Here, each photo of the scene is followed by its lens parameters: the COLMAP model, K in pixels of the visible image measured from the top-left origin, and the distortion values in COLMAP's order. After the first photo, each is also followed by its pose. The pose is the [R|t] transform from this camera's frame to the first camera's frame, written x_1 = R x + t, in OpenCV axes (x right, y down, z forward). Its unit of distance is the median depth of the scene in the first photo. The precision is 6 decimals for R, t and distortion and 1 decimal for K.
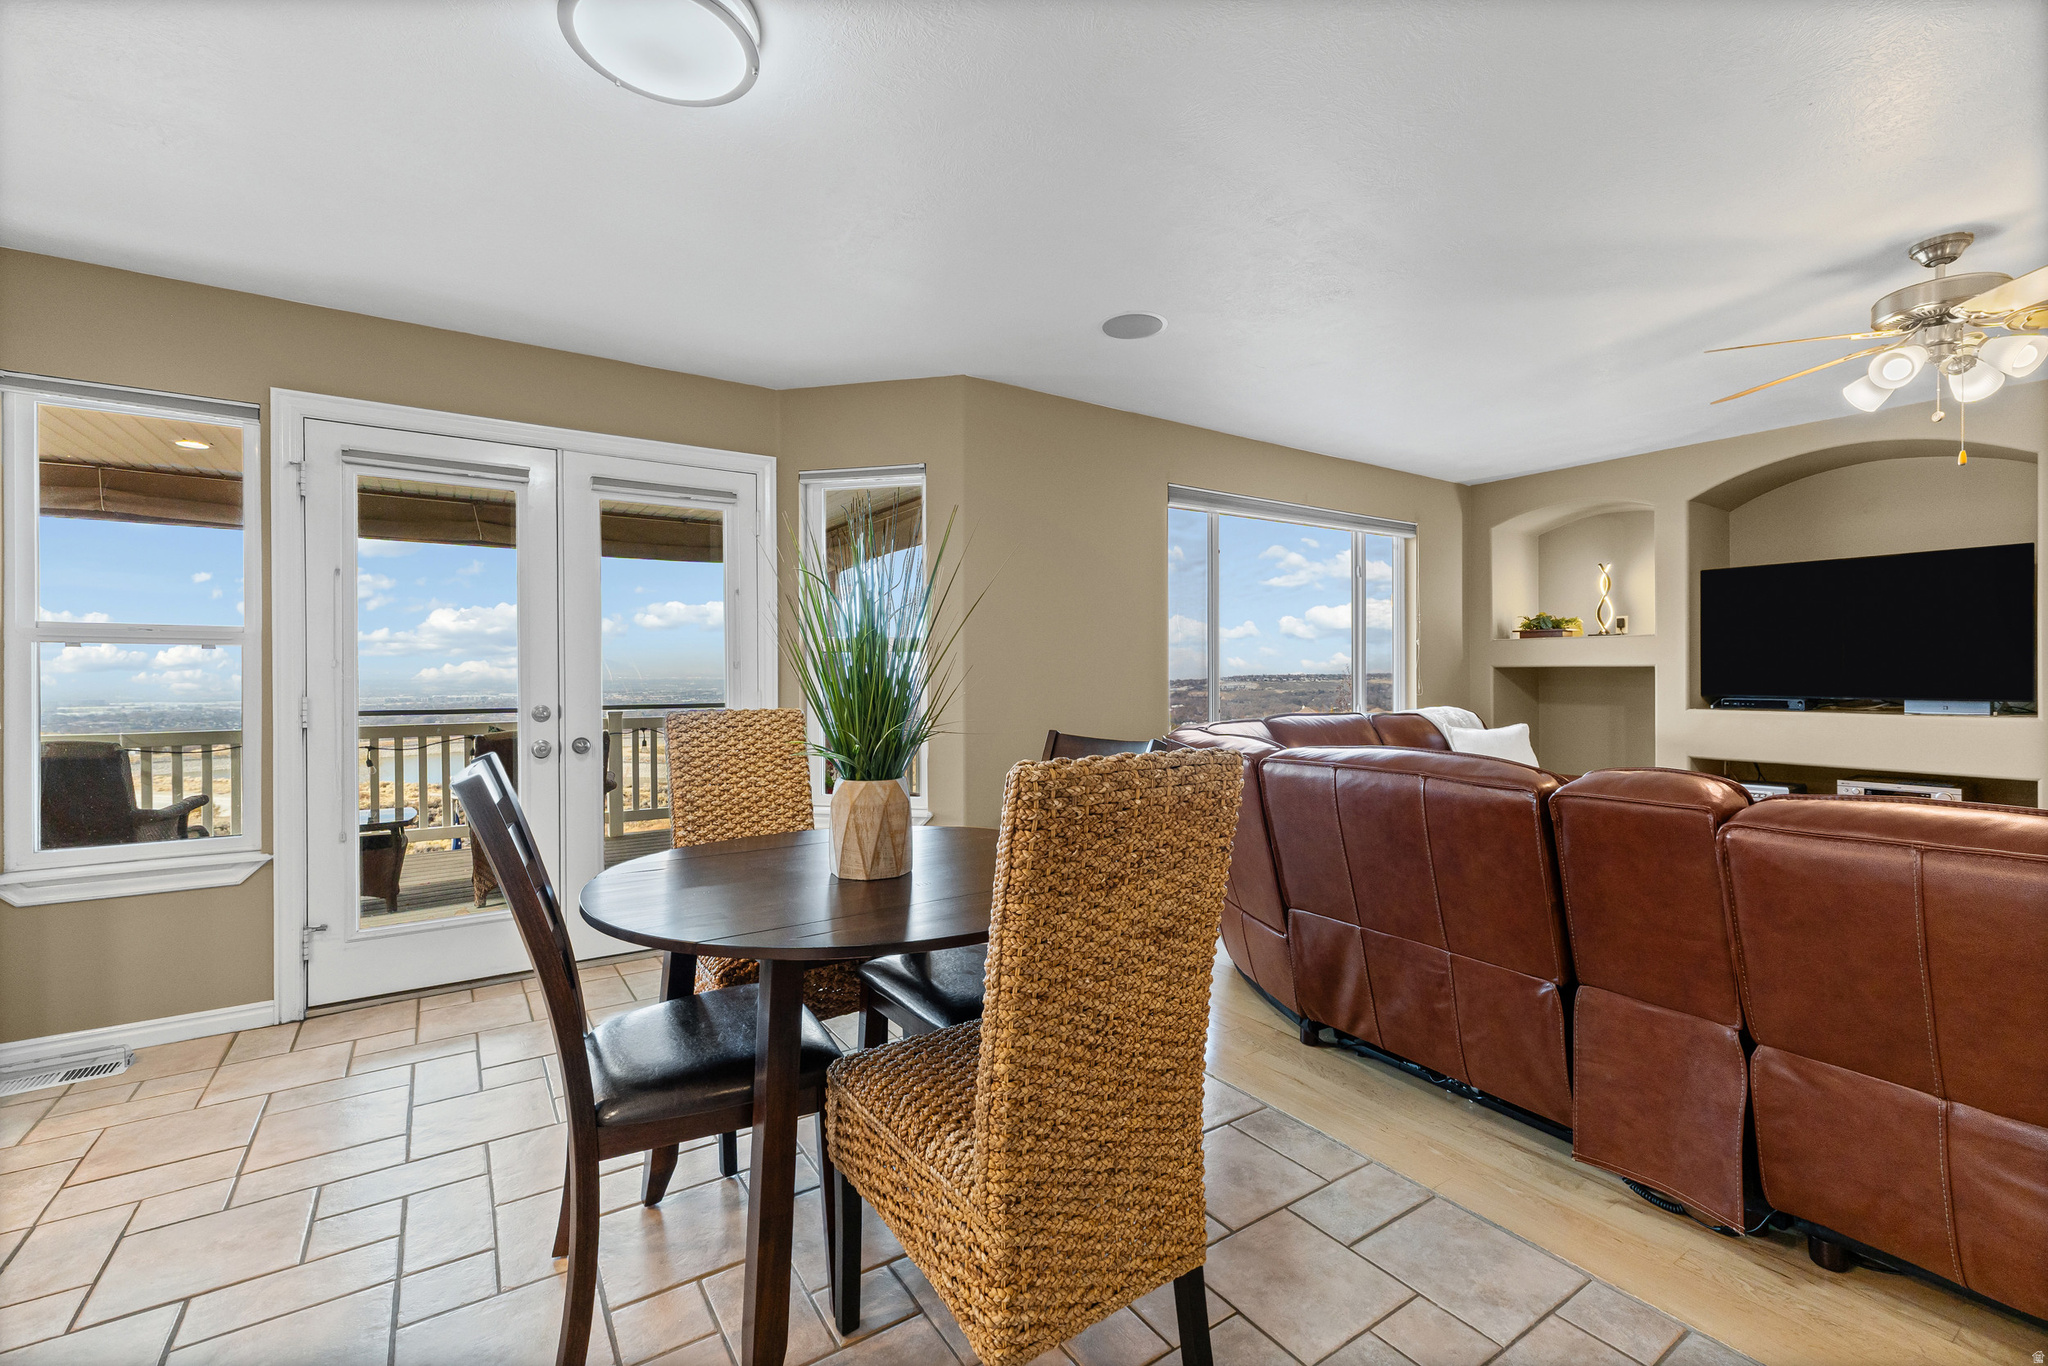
lens RADIAL K [[883.6, 0, 1010.9], [0, 883.6, 678.5], [0, 0, 1]] dist [-0.001865, 0.001868]
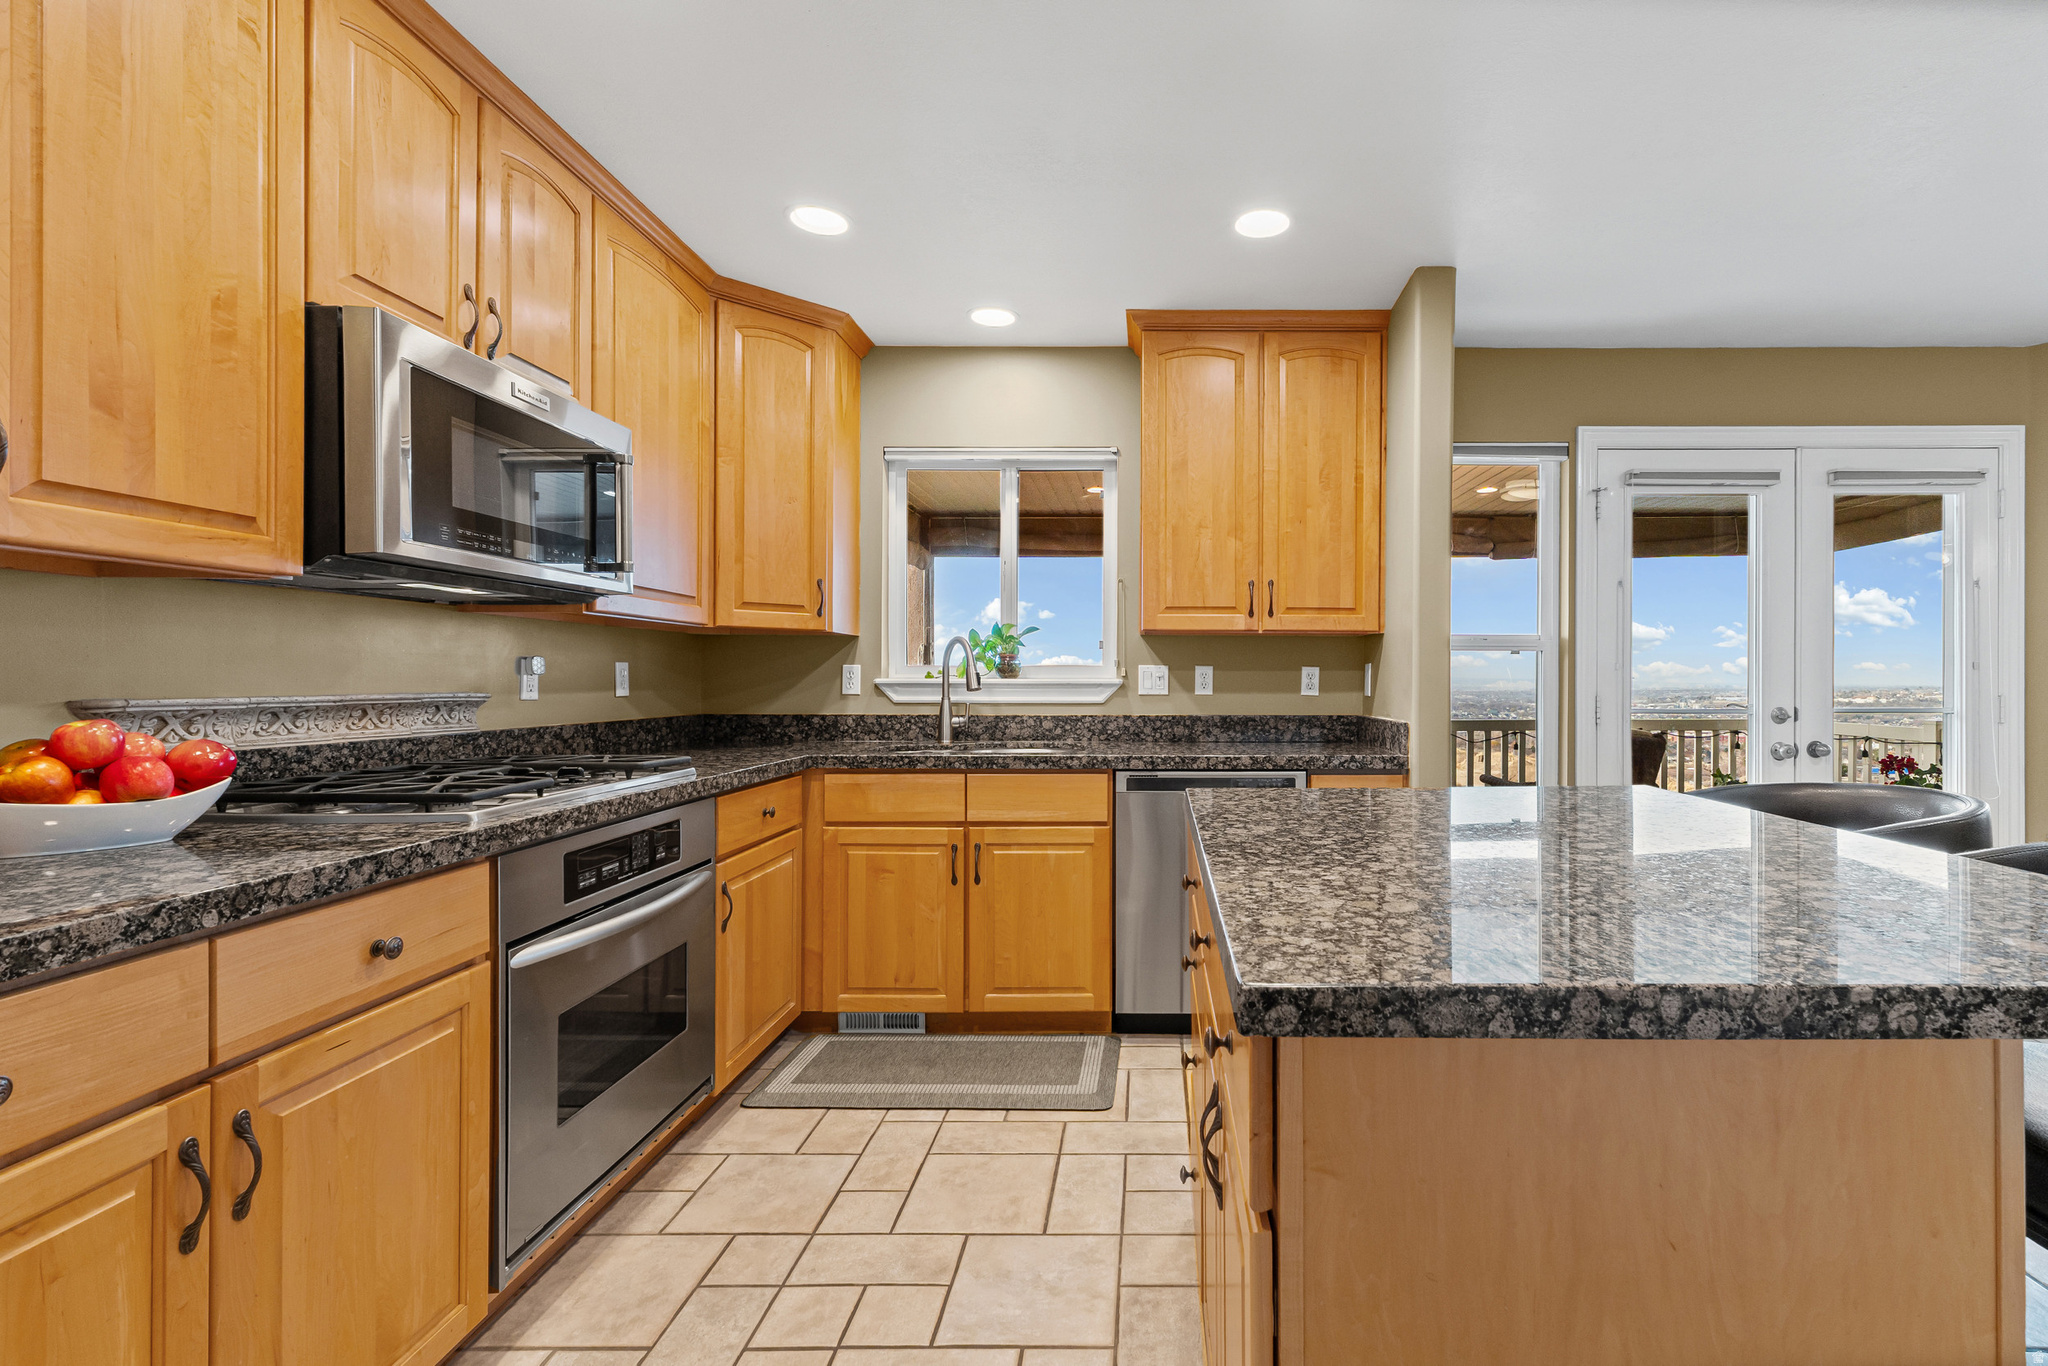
lens RADIAL K [[883.6, 0, 1141.7], [0, 883.6, 693.5], [0, 0, 1]] dist [-0.001865, 0.001868]
pose [[0.833291, 0.011808, -0.552709, -0.524180], [-0.002490, 0.999842, 0.017606, -0.000443], [0.552830, -0.013295, 0.833188, -0.215542]]
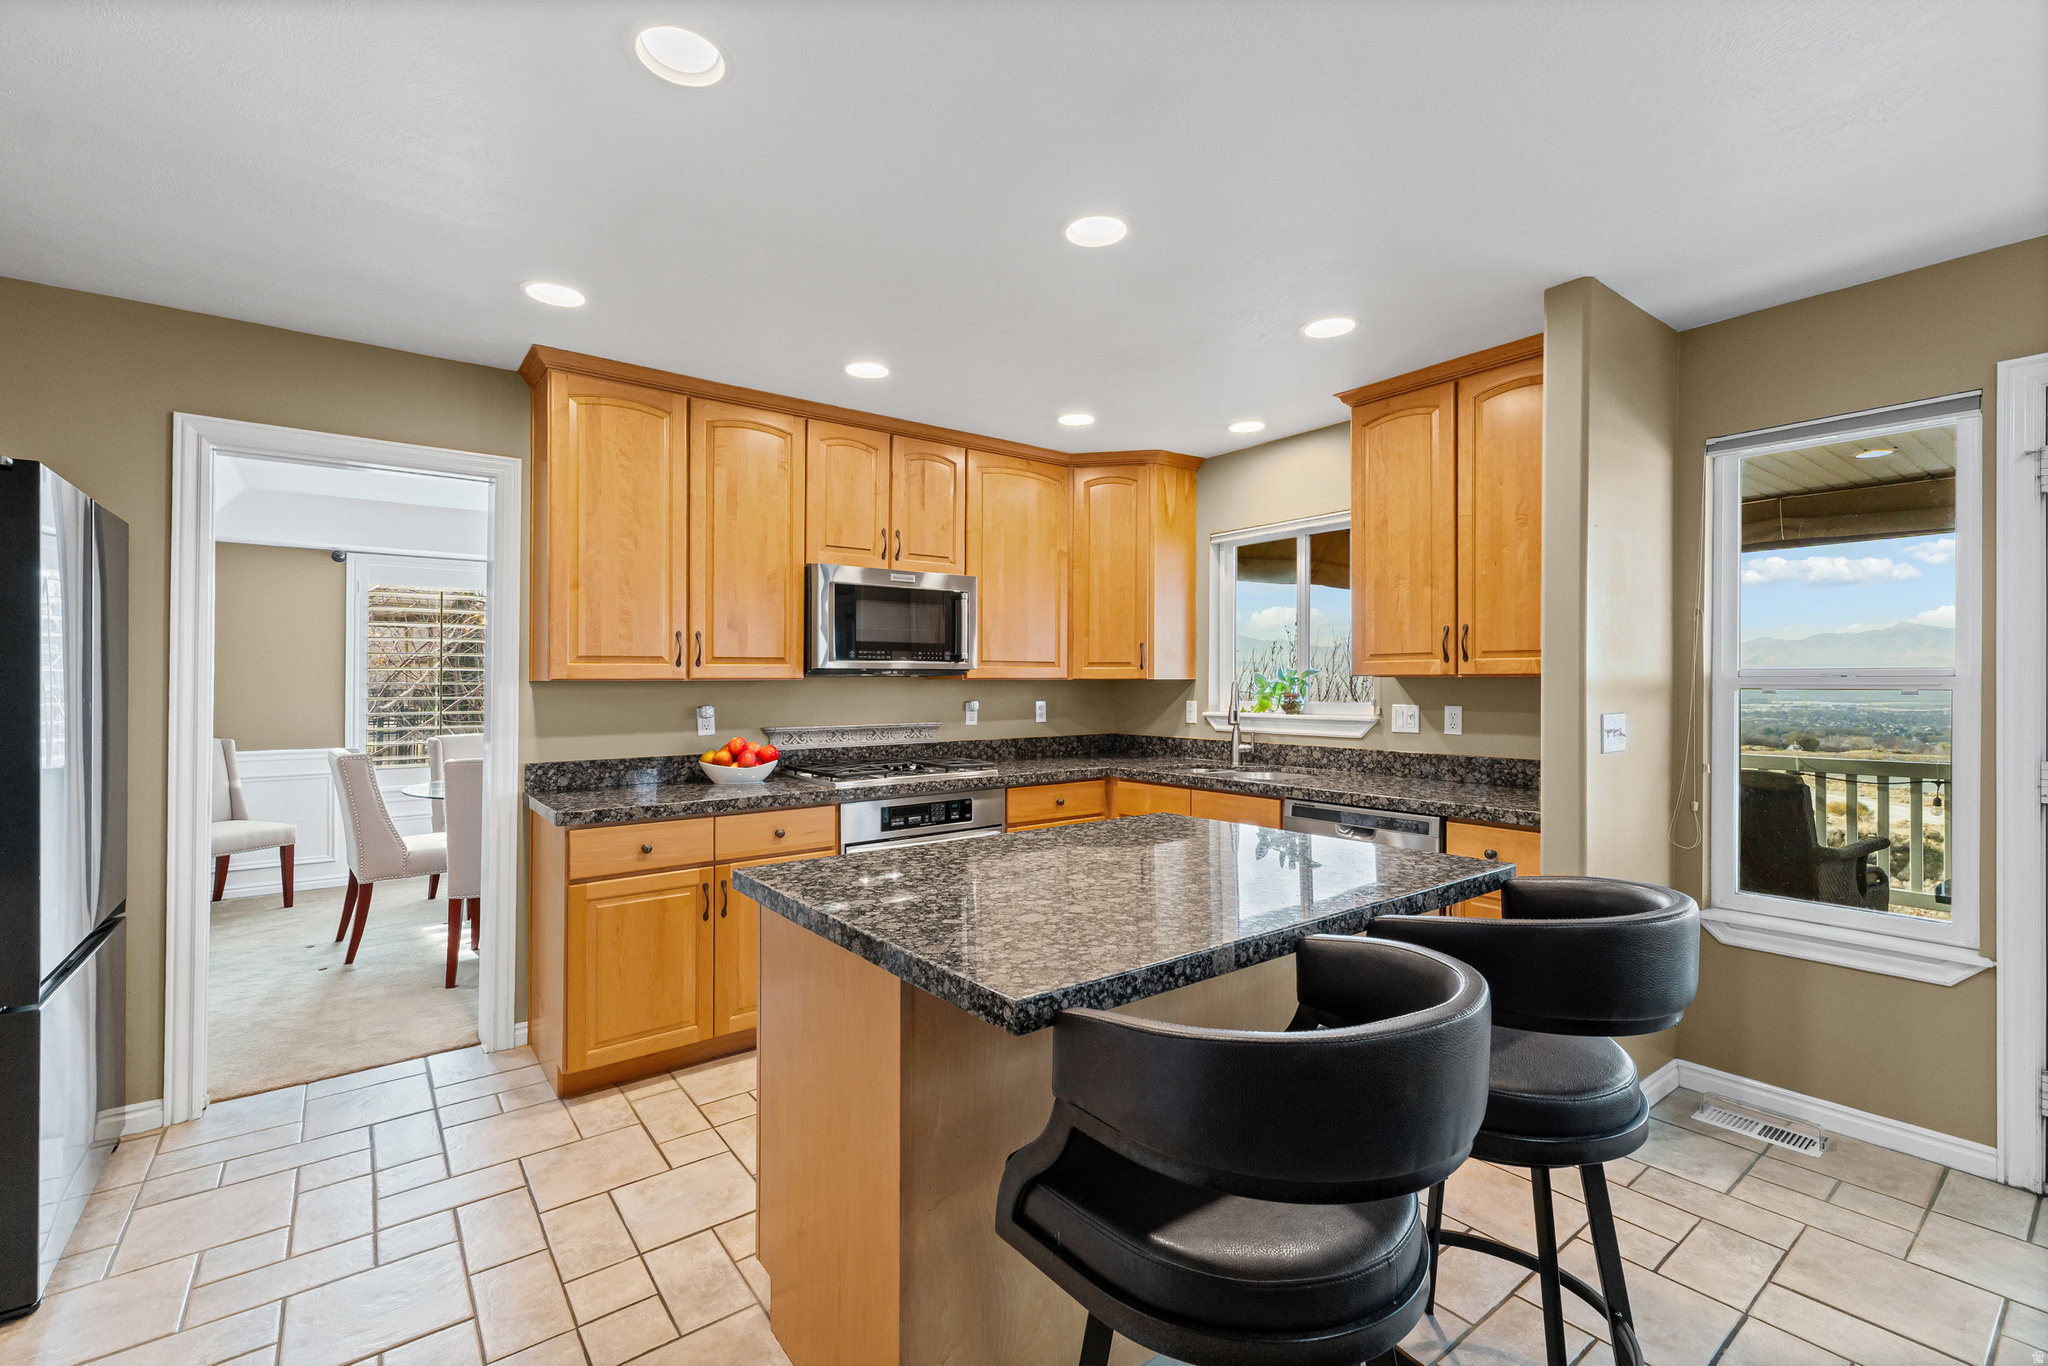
lens RADIAL K [[883.6, 0, 1051.6], [0, 883.6, 694.4], [0, 0, 1]] dist [-0.001865, 0.001868]
pose [[0.090825, 0.014579, -0.995760, -0.102402], [0.003798, 0.999881, 0.014985, -0.039747], [0.995860, -0.005143, 0.090758, 0.073287]]
